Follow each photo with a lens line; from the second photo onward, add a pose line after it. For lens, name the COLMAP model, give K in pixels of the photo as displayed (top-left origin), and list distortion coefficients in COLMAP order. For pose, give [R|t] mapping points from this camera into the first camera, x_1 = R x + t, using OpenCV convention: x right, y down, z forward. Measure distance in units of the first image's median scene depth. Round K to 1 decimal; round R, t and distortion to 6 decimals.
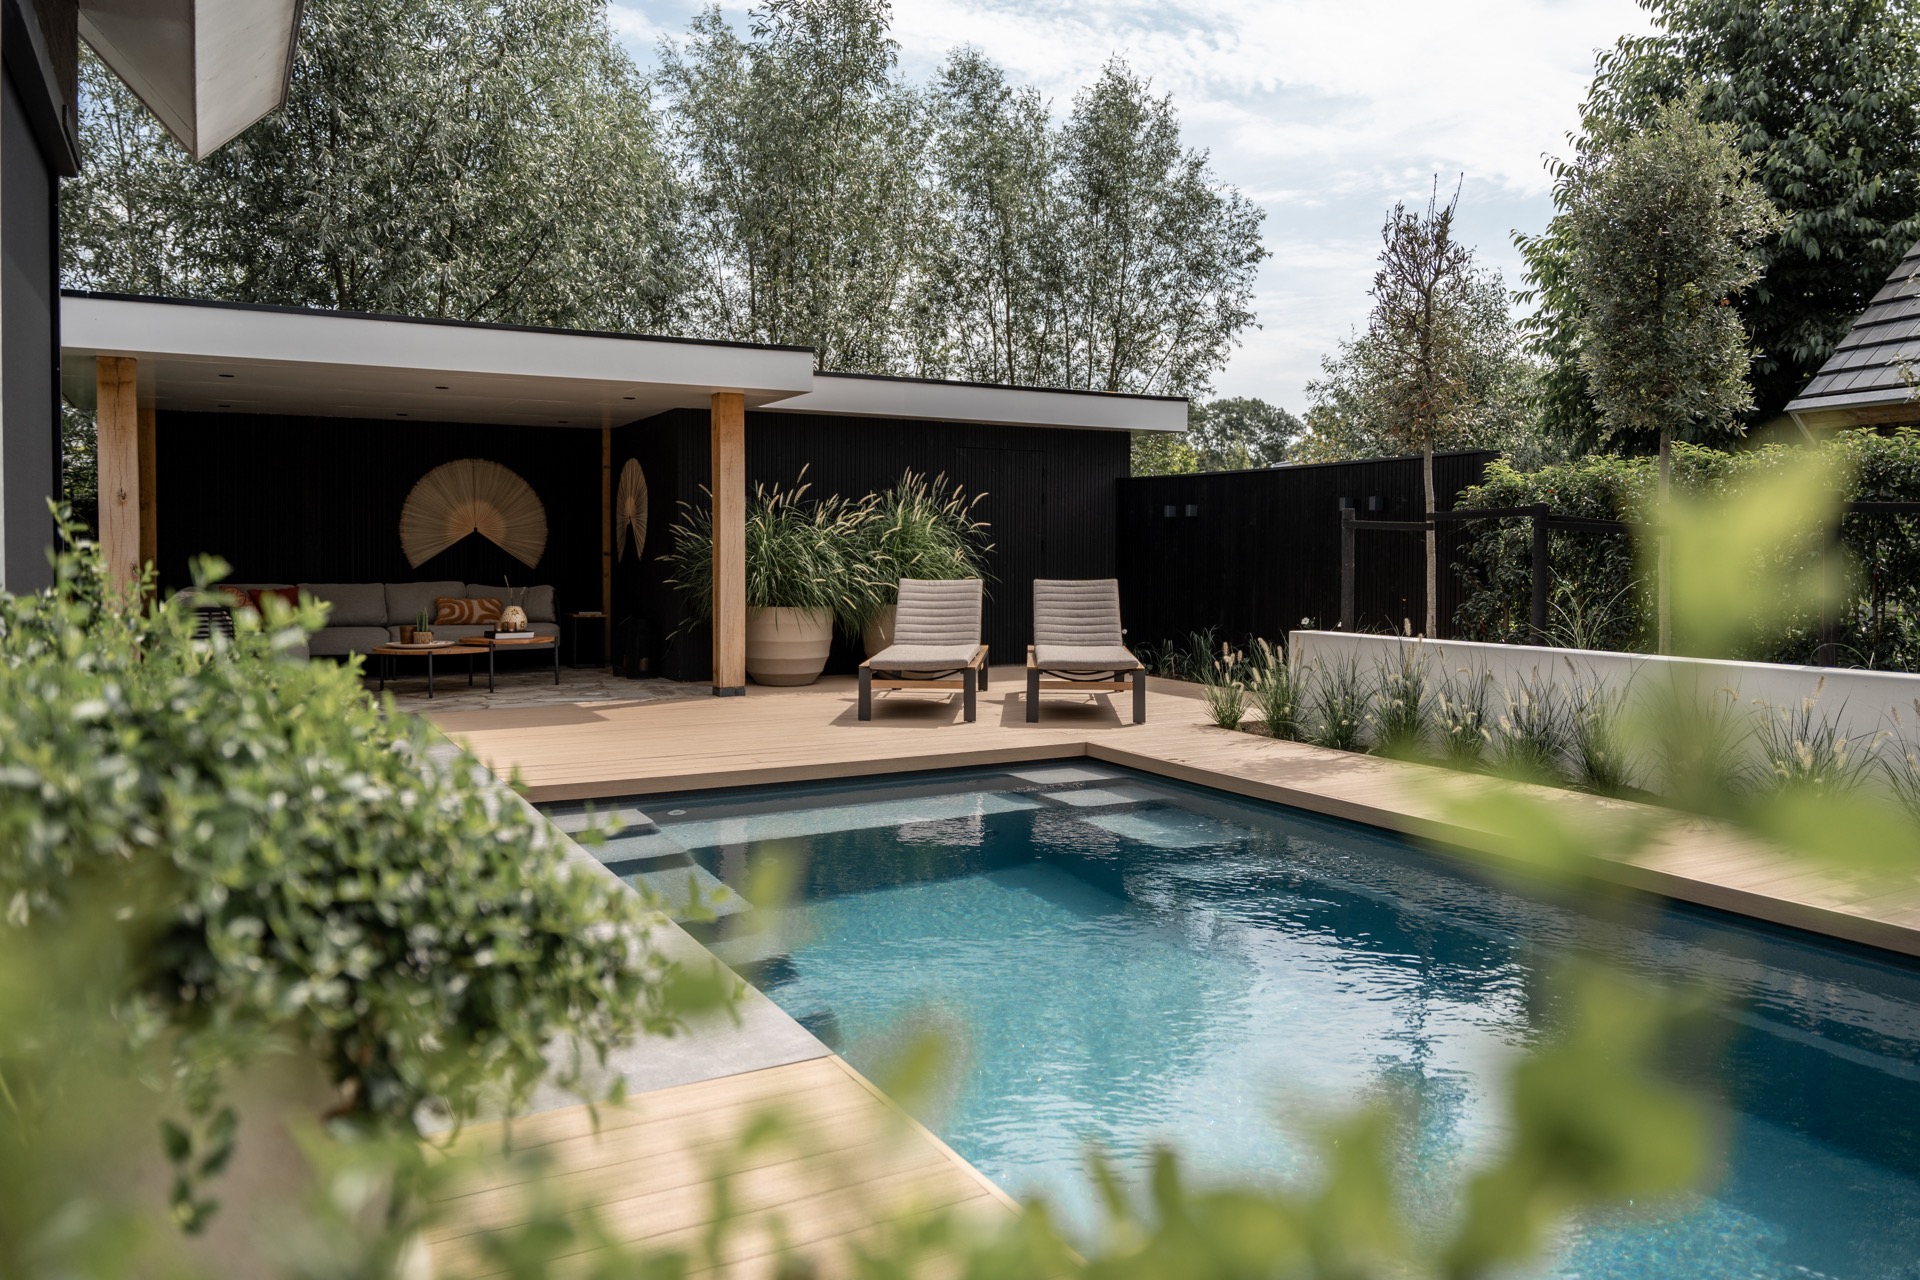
lens RADIAL K [[1364.4, 0, 960.0], [0, 1364.4, 640.0], [0, 0, 1]] dist [0.000321, 0.000375]
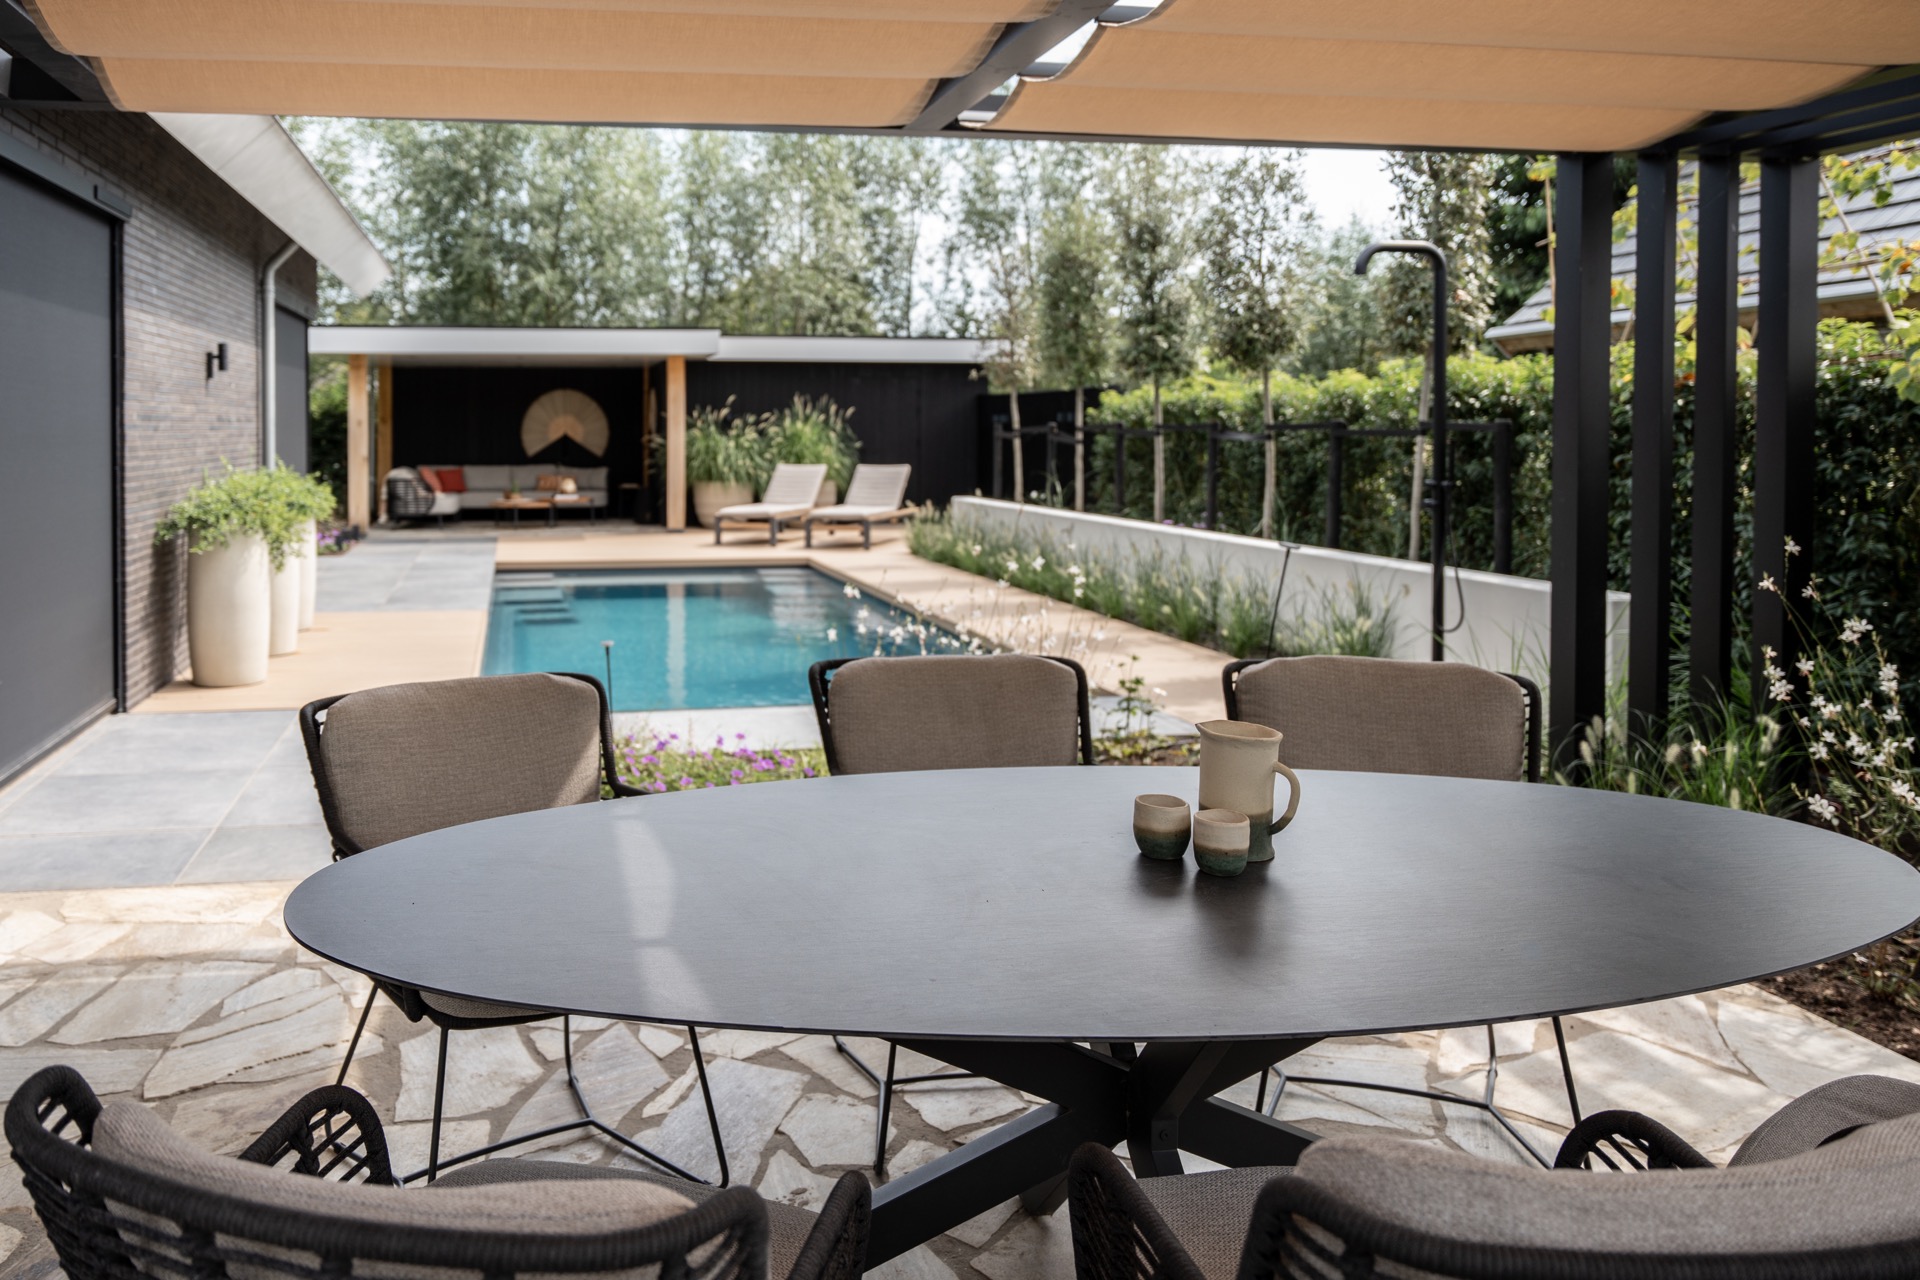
lens RADIAL K [[1364.4, 0, 960.0], [0, 1364.4, 640.0], [0, 0, 1]] dist [0.000321, 0.000375]
pose [[0.953167, 0.045100, -0.299064, 0.662250], [-0.016848, 0.995202, 0.096385, 0.001739], [0.301976, -0.086833, 0.949353, -0.493665]]
